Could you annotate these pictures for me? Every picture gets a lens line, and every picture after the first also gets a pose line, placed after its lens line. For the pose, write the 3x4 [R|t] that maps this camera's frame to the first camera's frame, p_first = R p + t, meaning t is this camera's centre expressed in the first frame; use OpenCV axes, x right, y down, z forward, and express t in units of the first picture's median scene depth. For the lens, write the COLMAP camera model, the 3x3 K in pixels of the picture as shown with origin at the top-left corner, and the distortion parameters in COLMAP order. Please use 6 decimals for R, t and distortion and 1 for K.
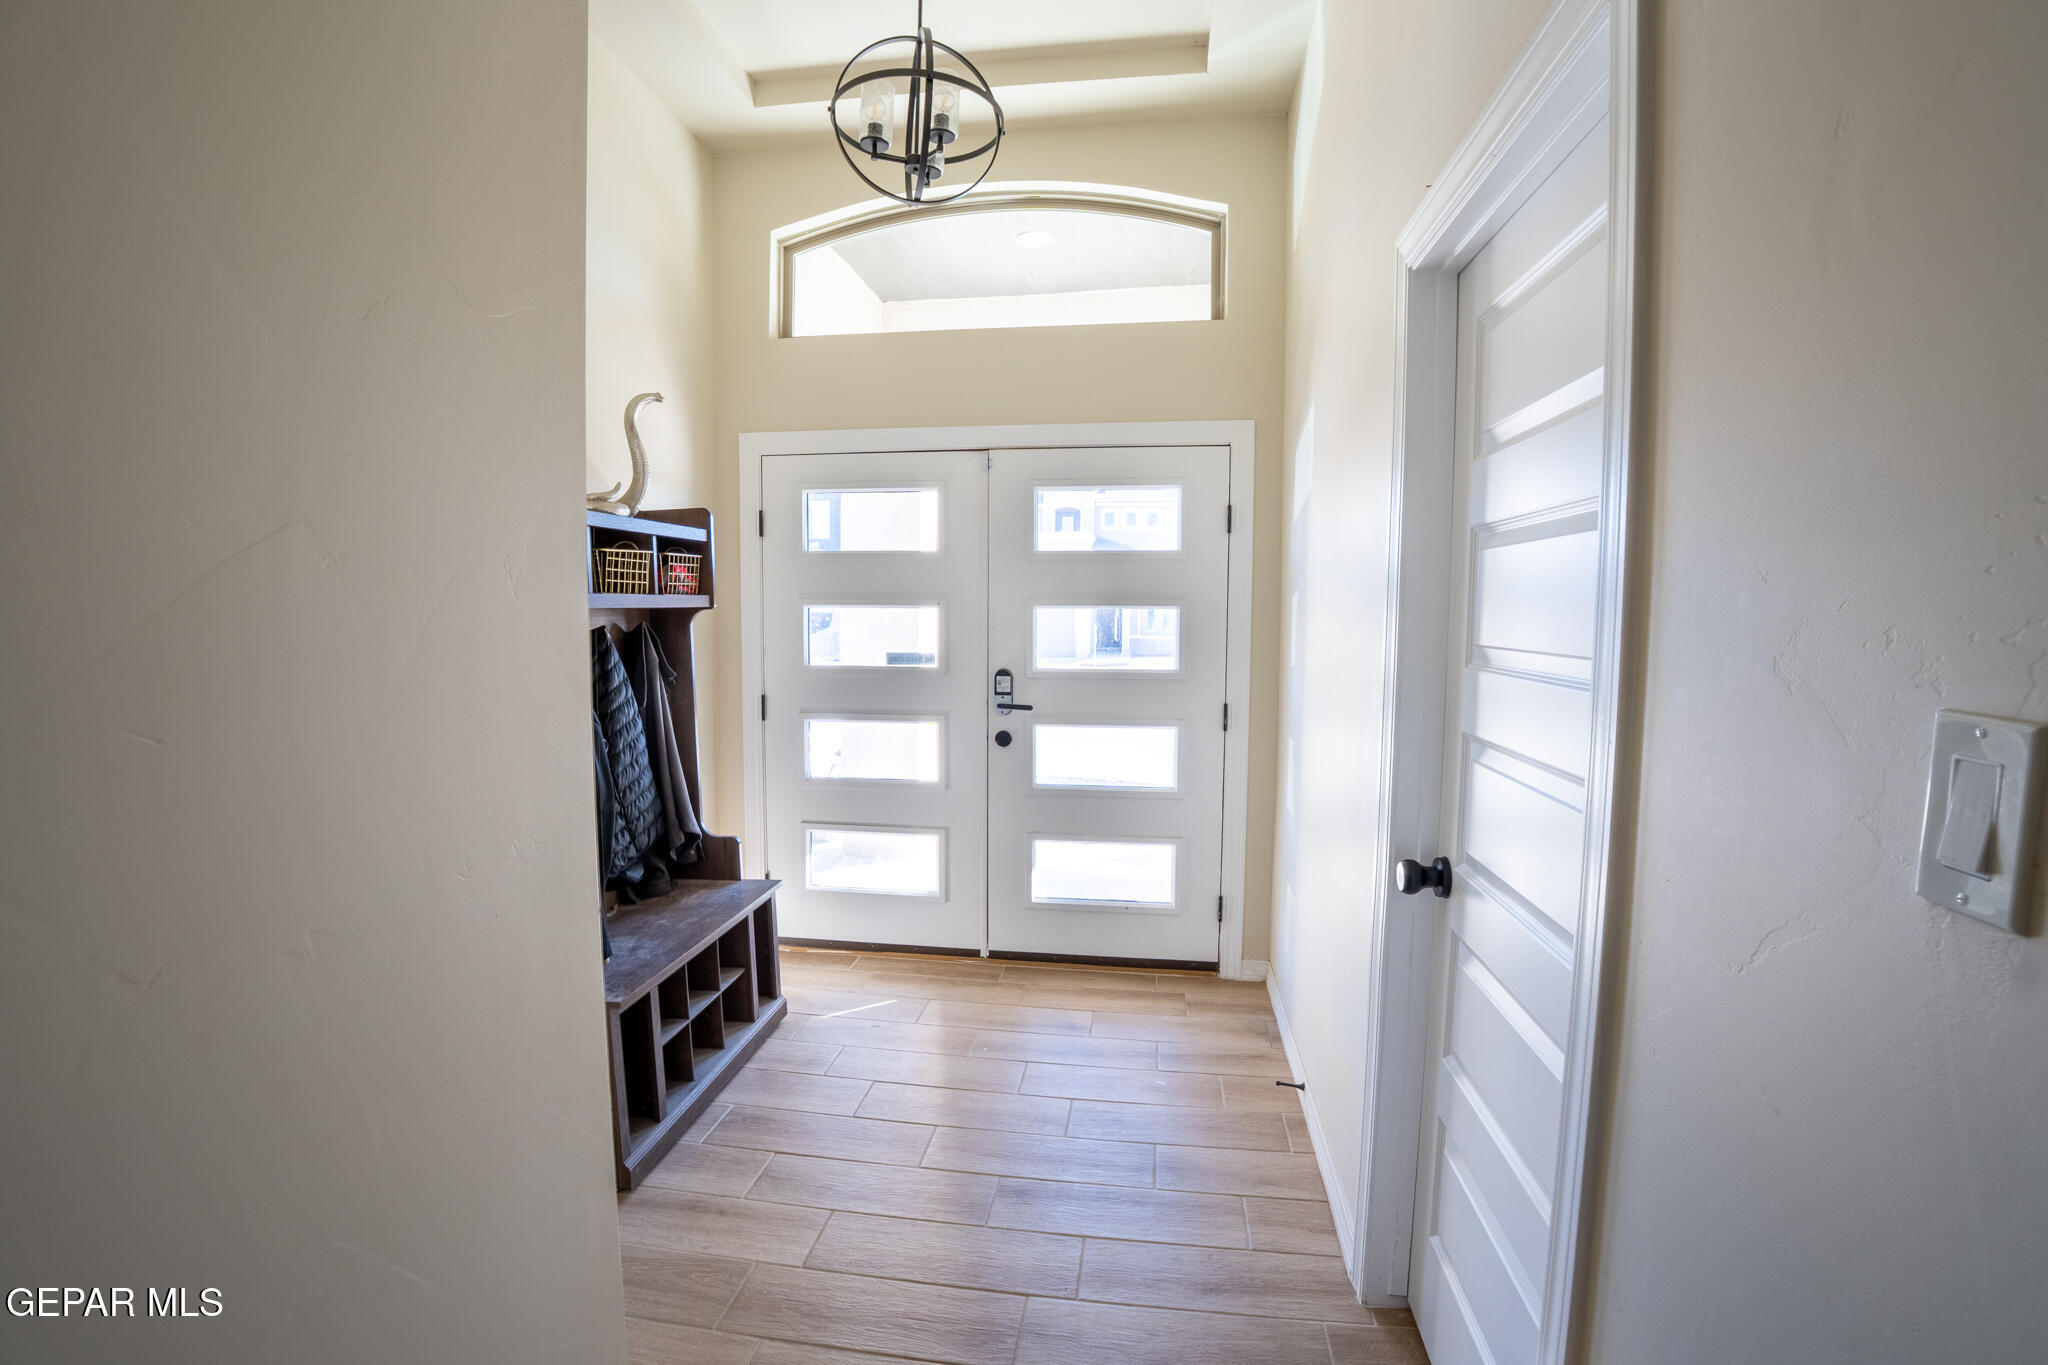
lens RADIAL K [[898.7, 0, 1022.3], [0, 898.7, 671.9], [0, 0, 1]] dist [-0.053943, 0.004164]
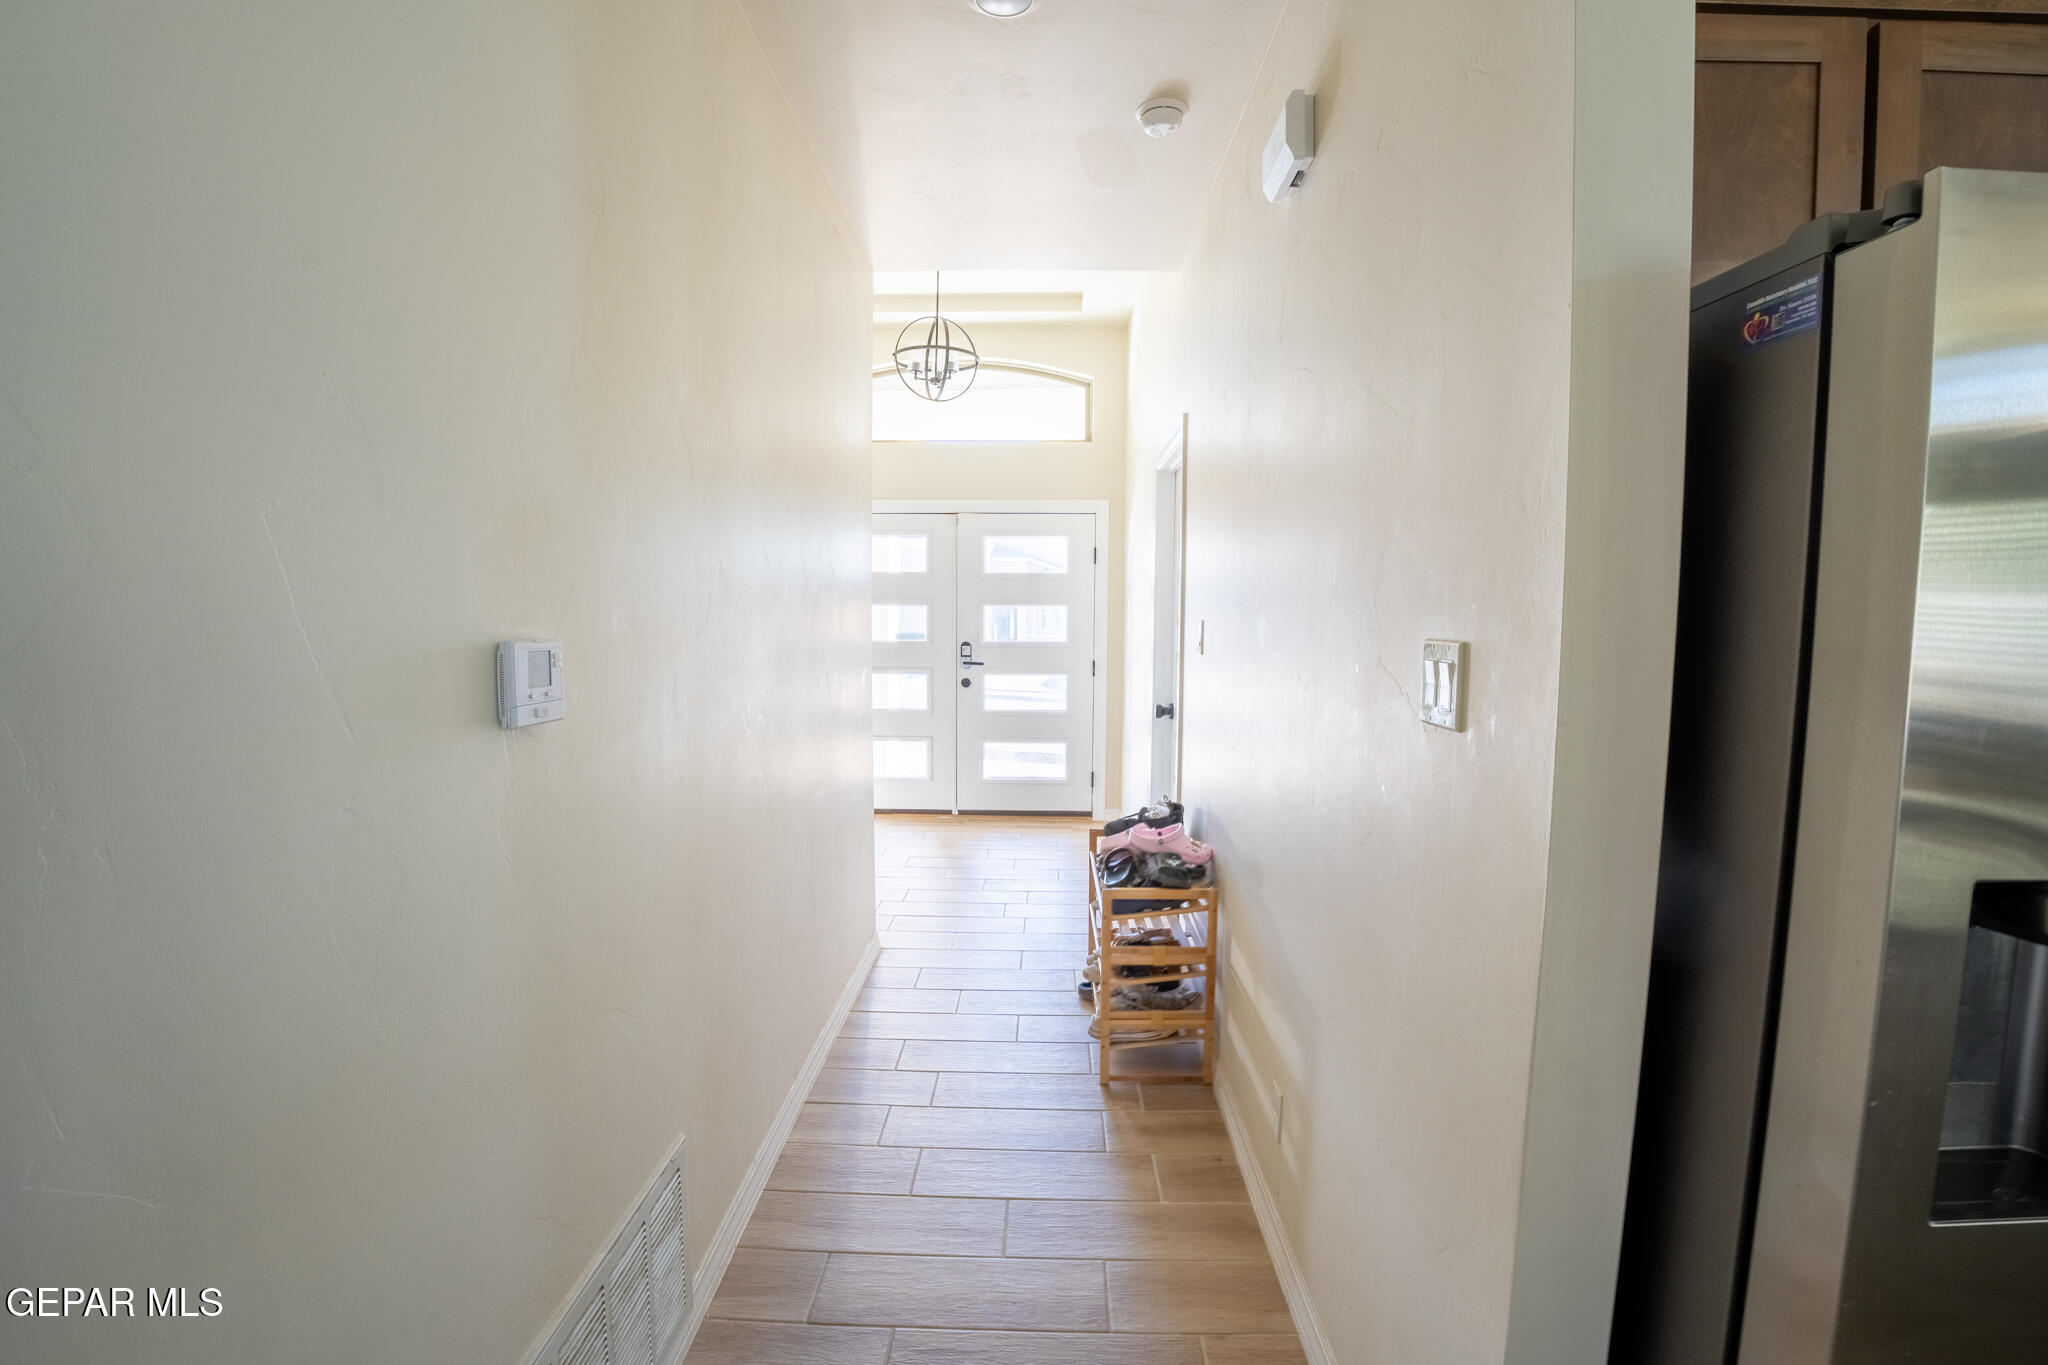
lens RADIAL K [[898.7, 0, 1016.5], [0, 898.7, 685.0], [0, 0, 1]] dist [-0.053943, 0.004164]
pose [[0.993374, -0.010966, 0.114405, -0.122268], [0.009034, 0.999808, 0.017397, 0.050401], [-0.114574, -0.016248, 0.993282, -0.709116]]
